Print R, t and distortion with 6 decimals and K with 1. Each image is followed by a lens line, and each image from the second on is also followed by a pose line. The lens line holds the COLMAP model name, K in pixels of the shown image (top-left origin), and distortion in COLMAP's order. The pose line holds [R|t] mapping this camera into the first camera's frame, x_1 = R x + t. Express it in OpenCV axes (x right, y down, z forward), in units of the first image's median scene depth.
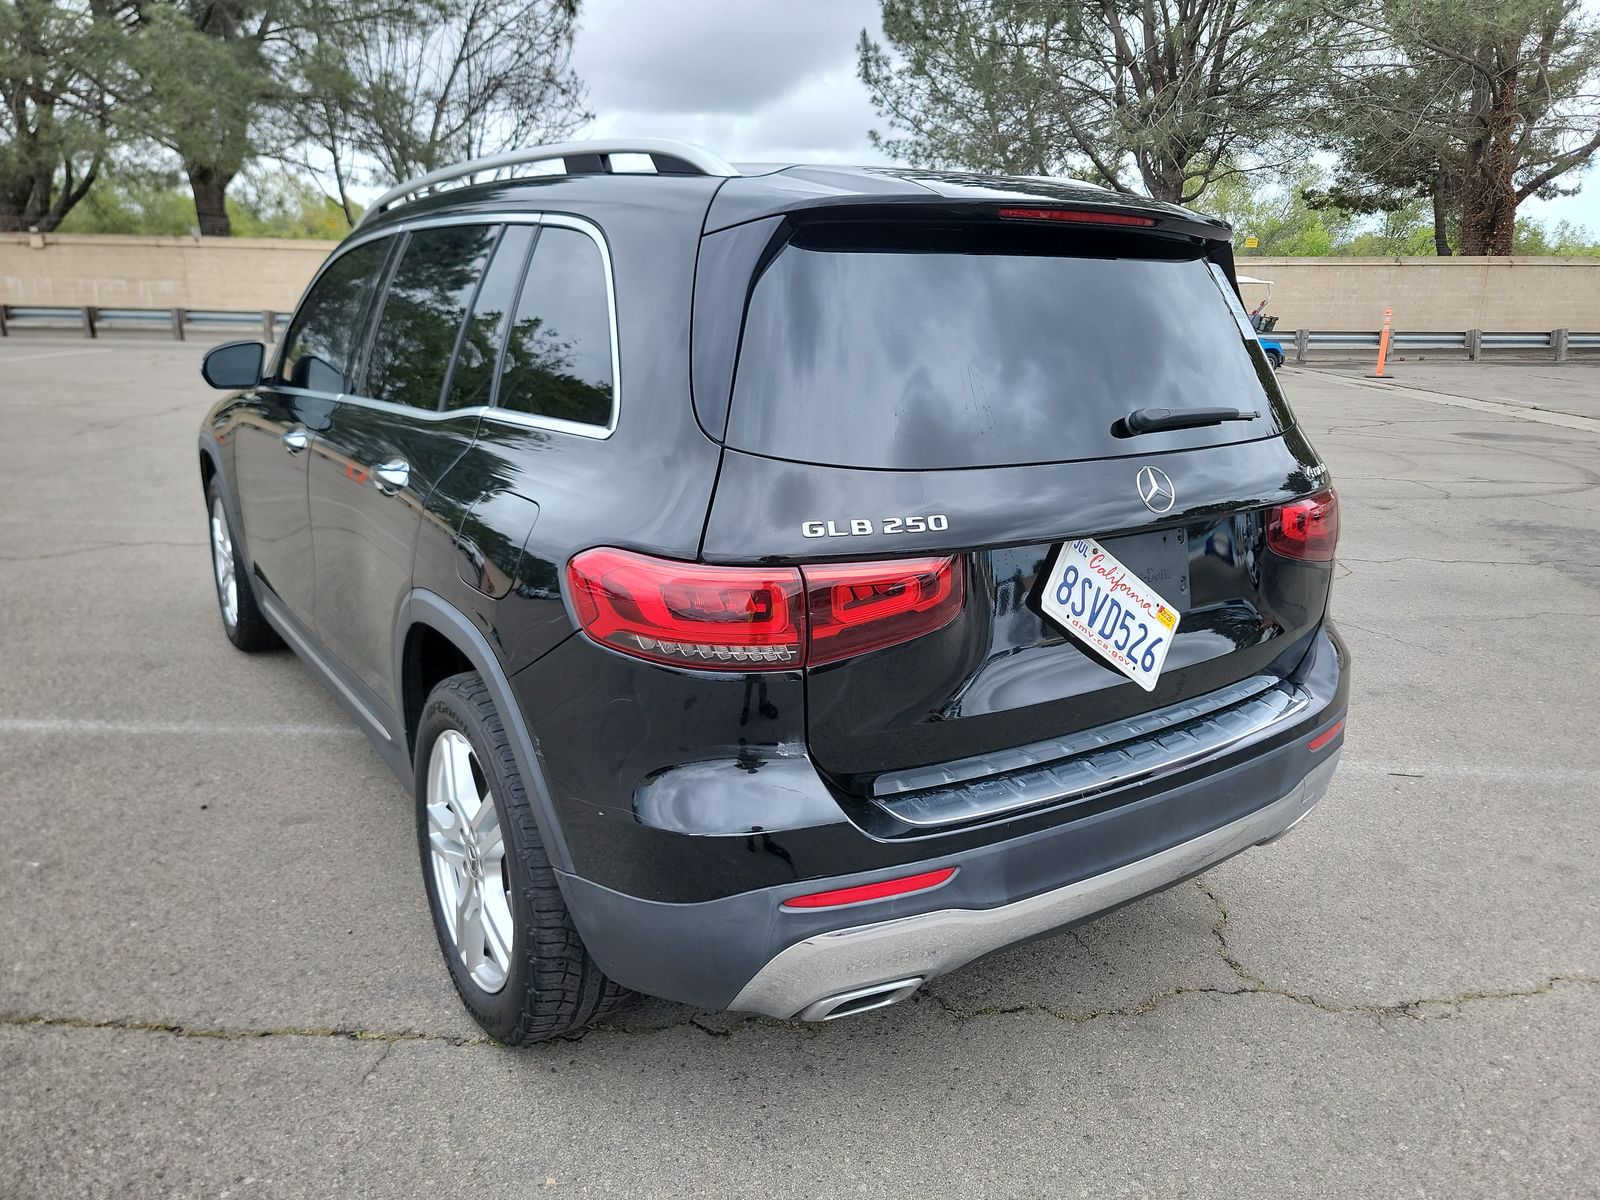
lens RADIAL K [[1144.8, 0, 832.3], [0, 1144.8, 603.5], [0, 0, 1]] dist [0.042217, -0.053862]
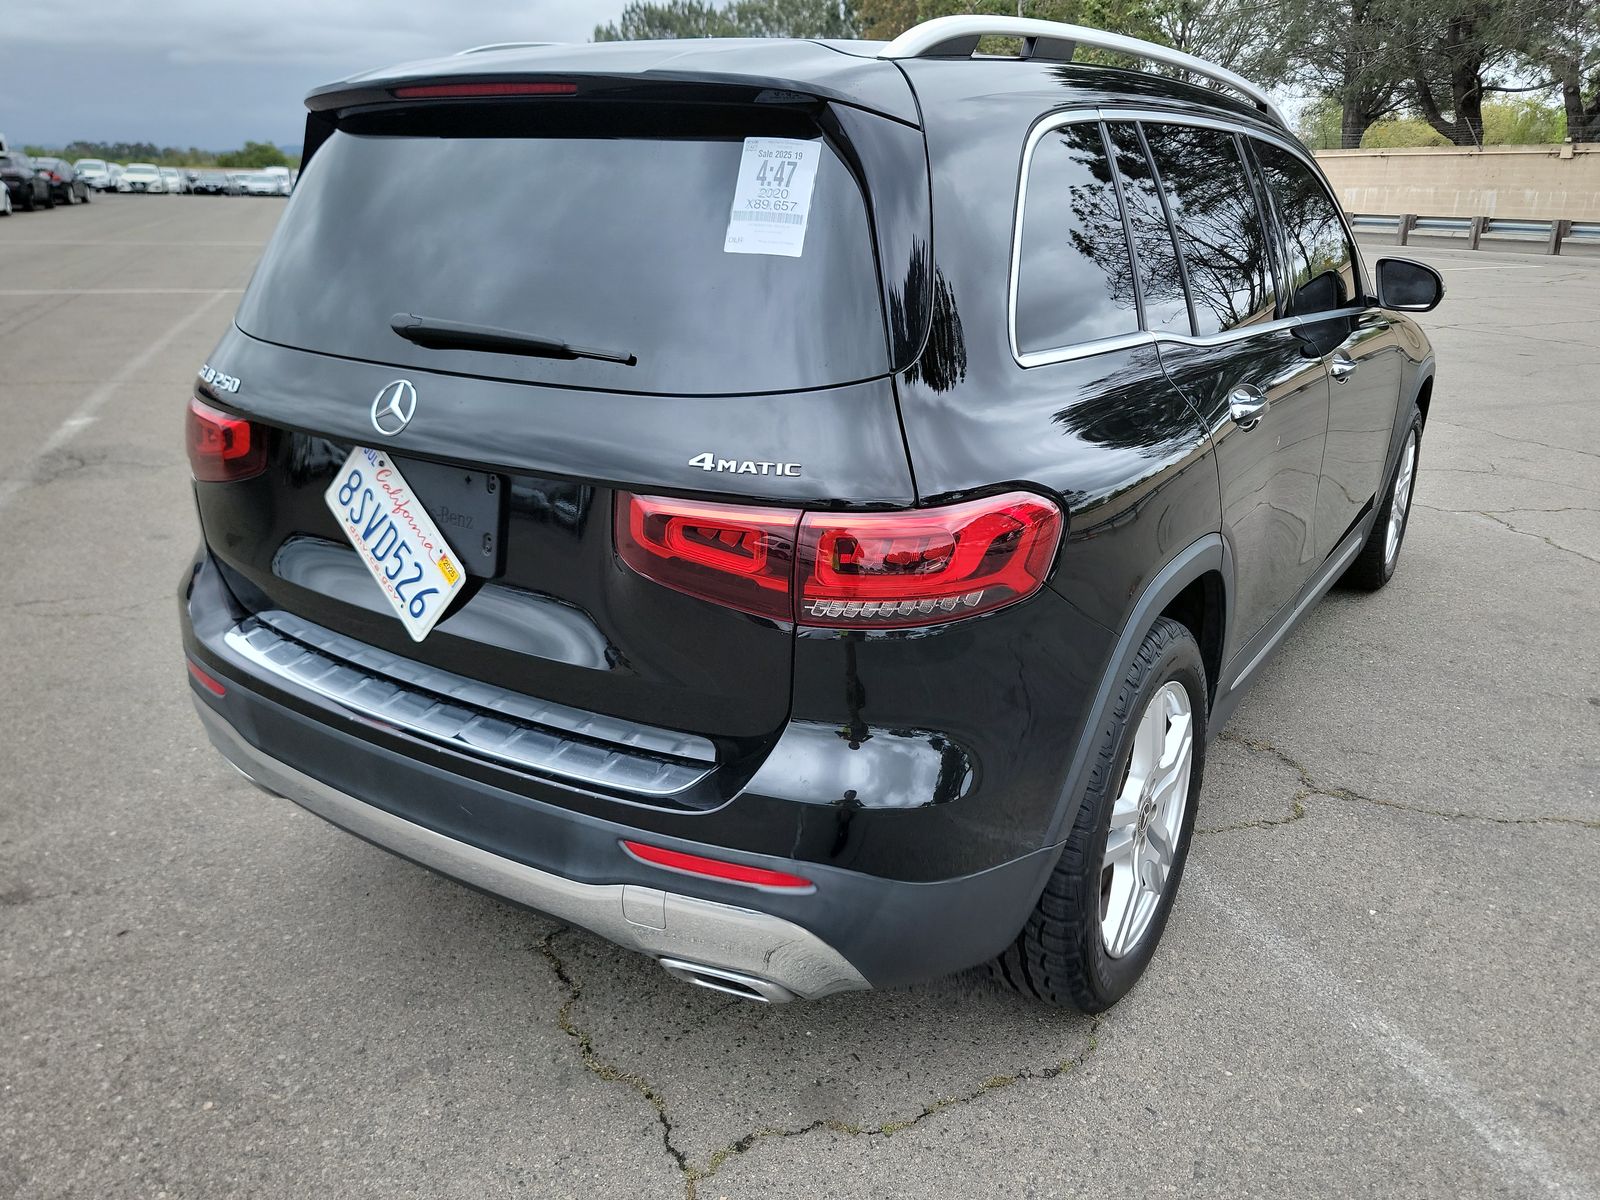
lens RADIAL K [[1187.2, 0, 800.0], [0, 1187.2, 600.0], [0, 0, 1]] dist [0.001282, -0.001519]
pose [[0.364659, 0.297215, -0.882433, 1.193879], [-0.247257, 0.944575, 0.215968, -0.225277], [0.897713, 0.139433, 0.417936, 0.894395]]
